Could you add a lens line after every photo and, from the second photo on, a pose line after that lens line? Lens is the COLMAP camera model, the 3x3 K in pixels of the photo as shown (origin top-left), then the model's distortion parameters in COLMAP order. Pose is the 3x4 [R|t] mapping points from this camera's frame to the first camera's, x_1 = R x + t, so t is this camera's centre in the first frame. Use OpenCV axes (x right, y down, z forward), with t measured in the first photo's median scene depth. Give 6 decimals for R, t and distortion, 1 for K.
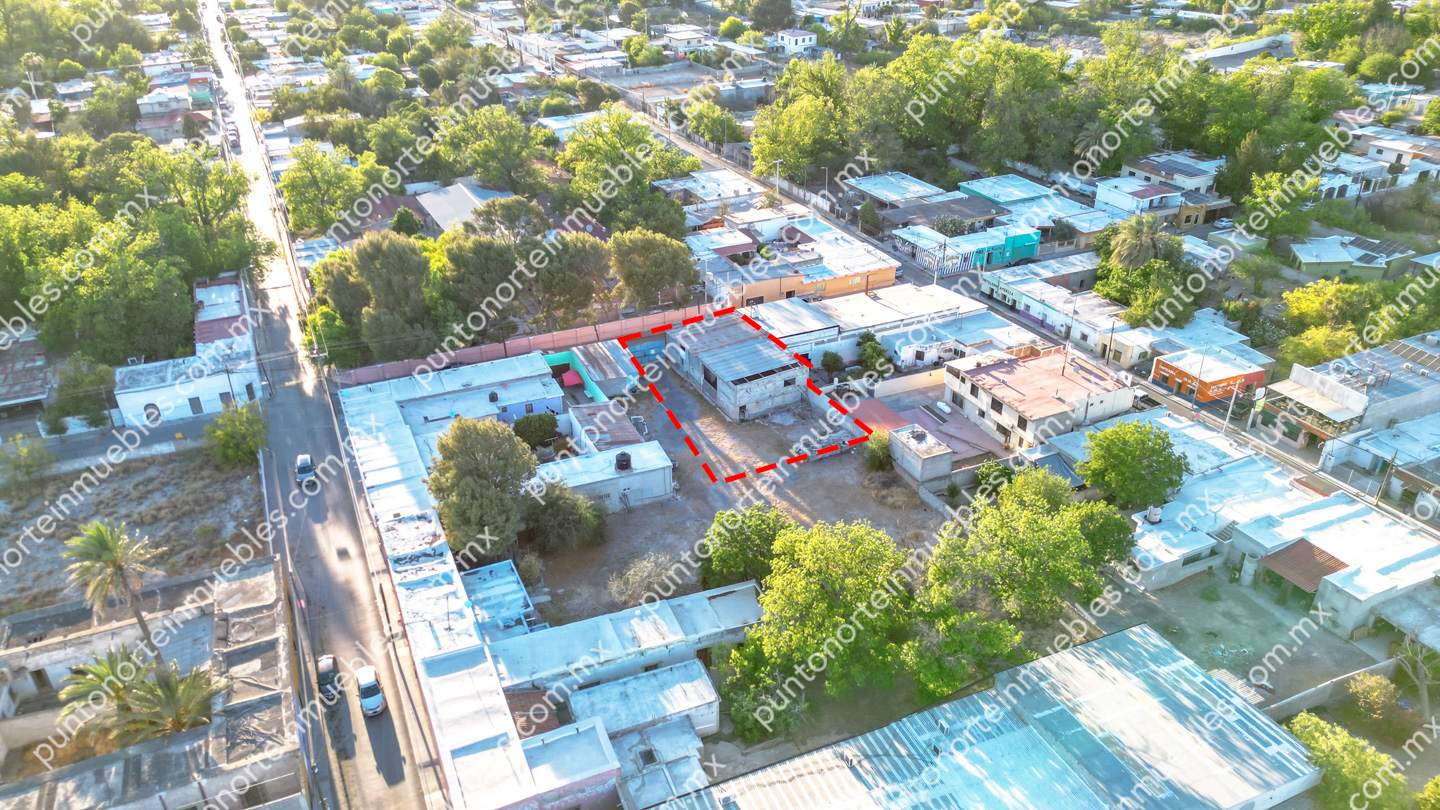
lens RADIAL K [[1006.9, 0, 720.0], [0, 1006.9, 405.0], [0, 0, 1]] dist [0.062574, -0.057429]
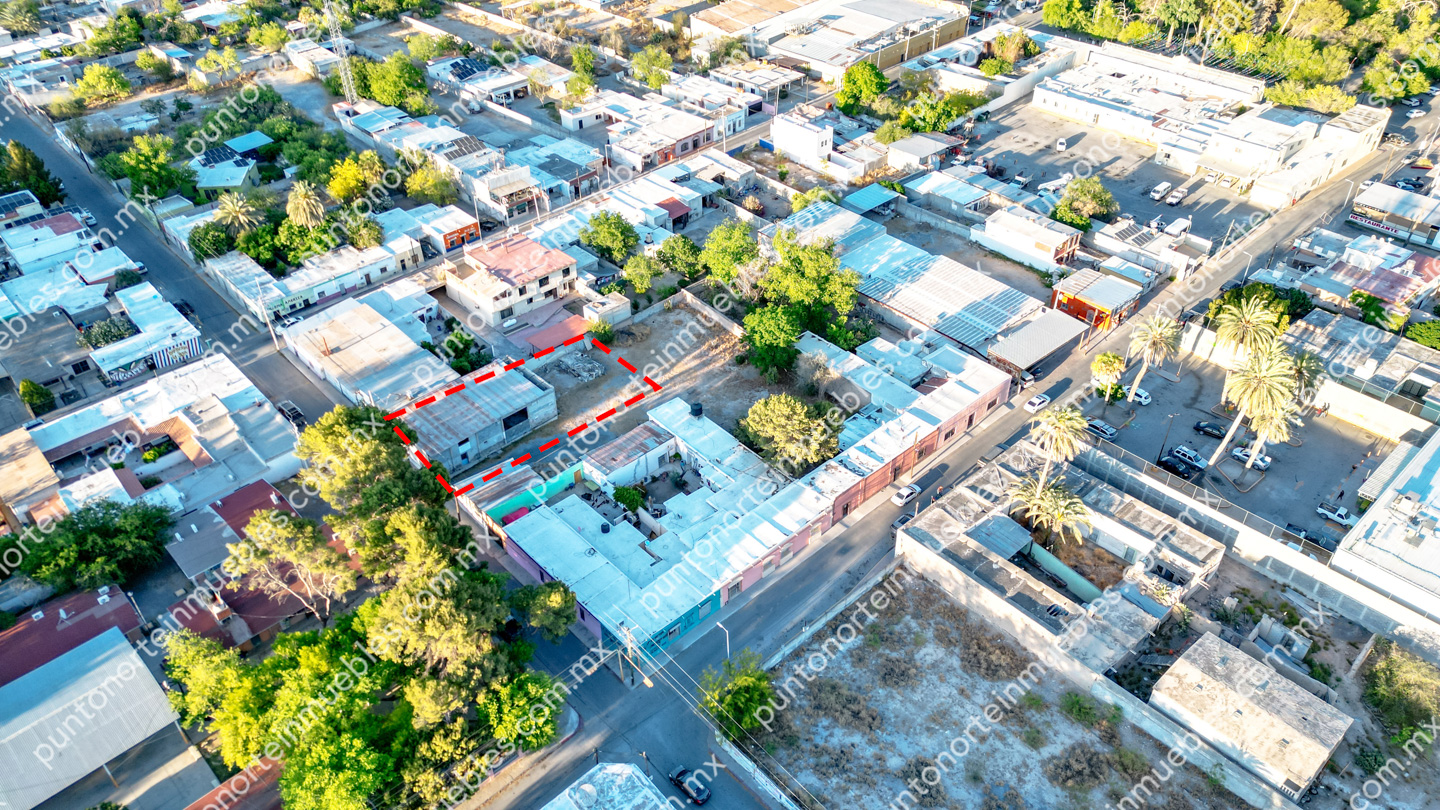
lens RADIAL K [[1006.9, 0, 720.0], [0, 1006.9, 405.0], [0, 0, 1]] dist [0.062574, -0.057429]
pose [[-0.316327, -0.562059, 0.764216, -0.896686], [0.470026, 0.606890, 0.640905, -0.625706], [-0.824022, 0.561938, 0.072206, 0.724141]]
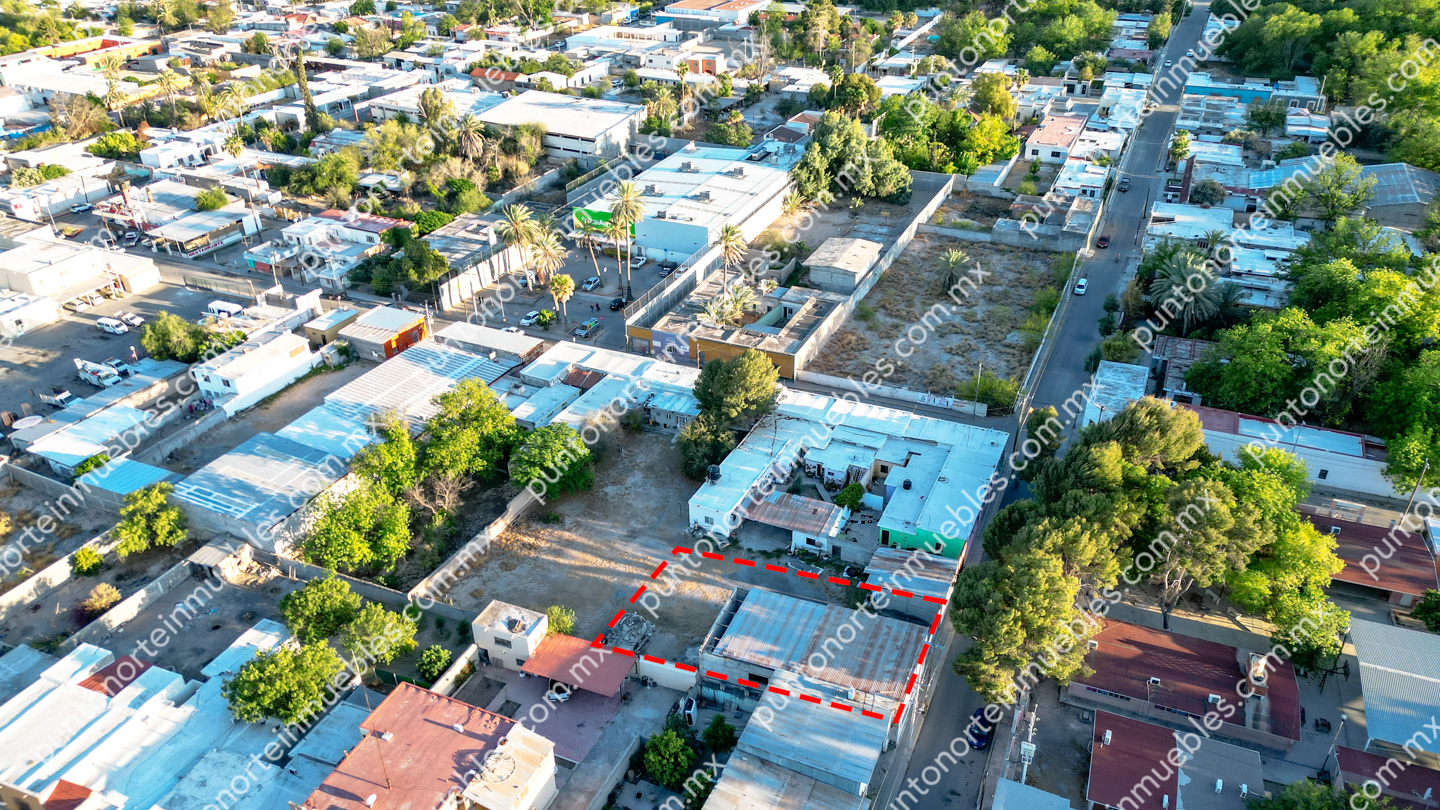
lens RADIAL K [[1006.9, 0, 720.0], [0, 1006.9, 405.0], [0, 0, 1]] dist [0.062574, -0.057429]
pose [[-0.747548, 0.353141, -0.562551, 0.438325], [-0.300980, 0.574902, 0.760854, -0.733589], [0.592101, 0.738091, -0.323479, 1.093222]]
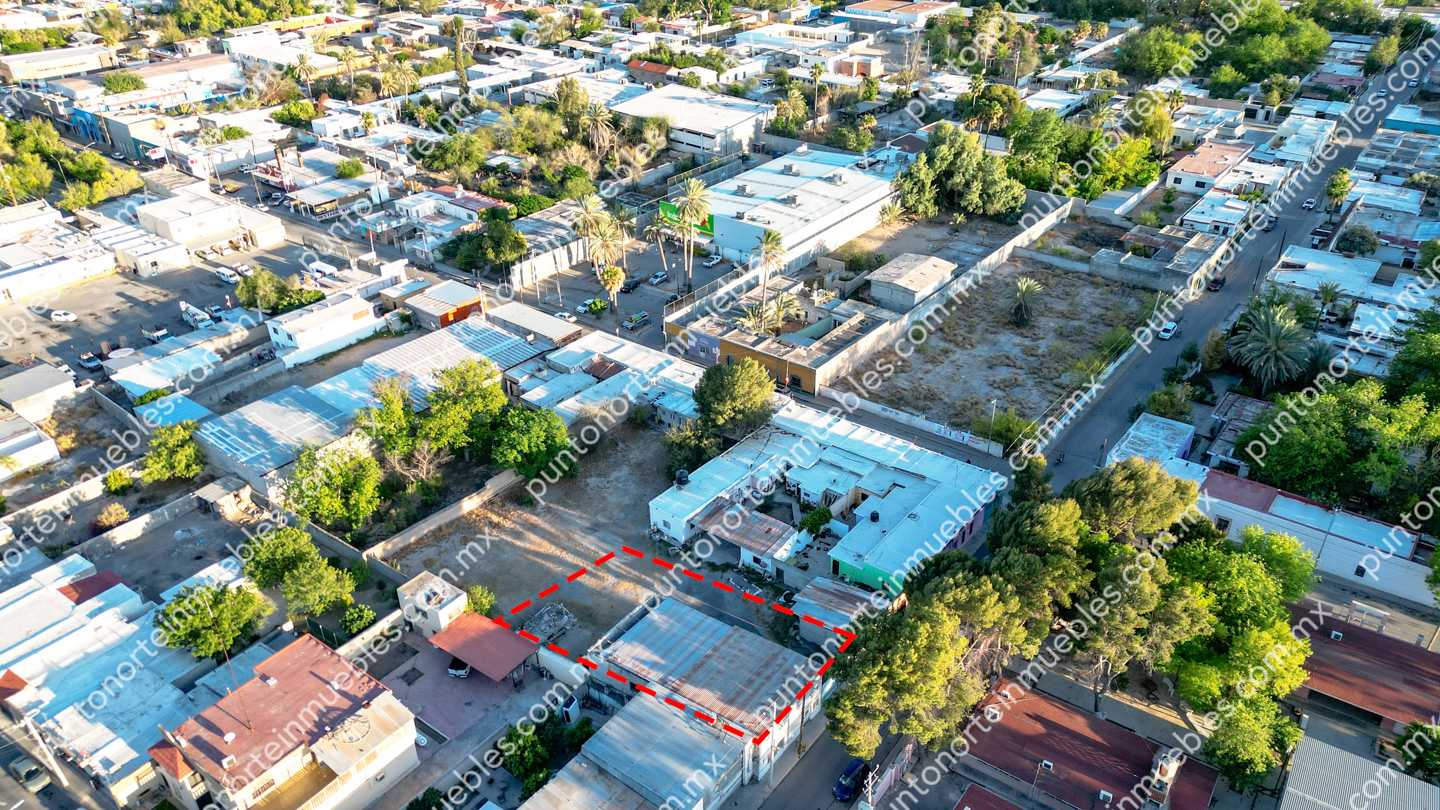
lens RADIAL K [[1006.9, 0, 720.0], [0, 1006.9, 405.0], [0, 0, 1]] dist [0.062574, -0.057429]
pose [[-0.879122, 0.257441, -0.401086, 0.256572], [-0.212091, 0.542316, 0.812964, -0.785855], [0.426805, 0.799761, -0.422160, 1.191424]]
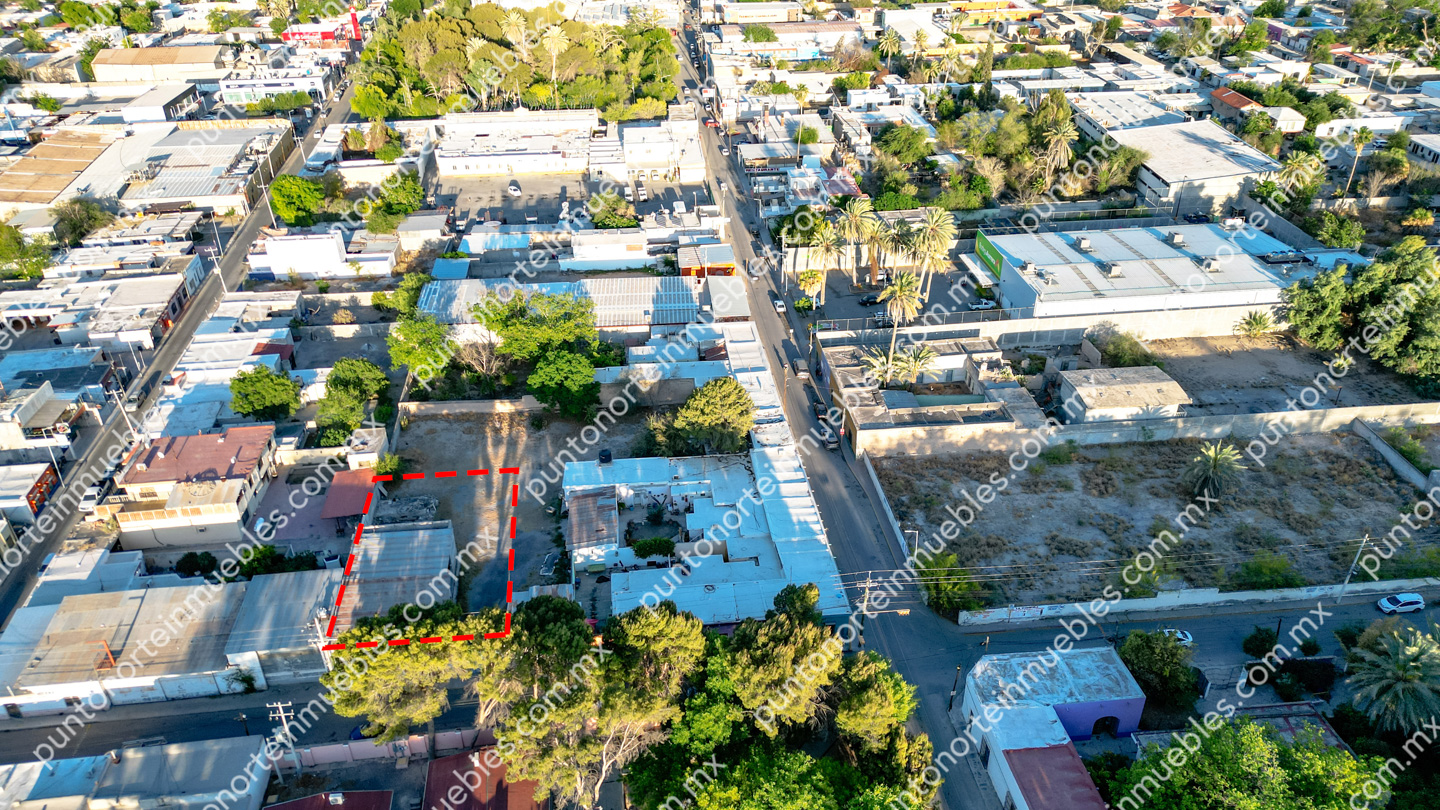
lens RADIAL K [[1006.9, 0, 720.0], [0, 1006.9, 405.0], [0, 0, 1]] dist [0.062574, -0.057429]
pose [[-0.949743, -0.138071, 0.280935, -0.465990], [0.171059, 0.522695, 0.835182, -0.801883], [-0.262157, 0.841265, -0.472808, 1.226447]]
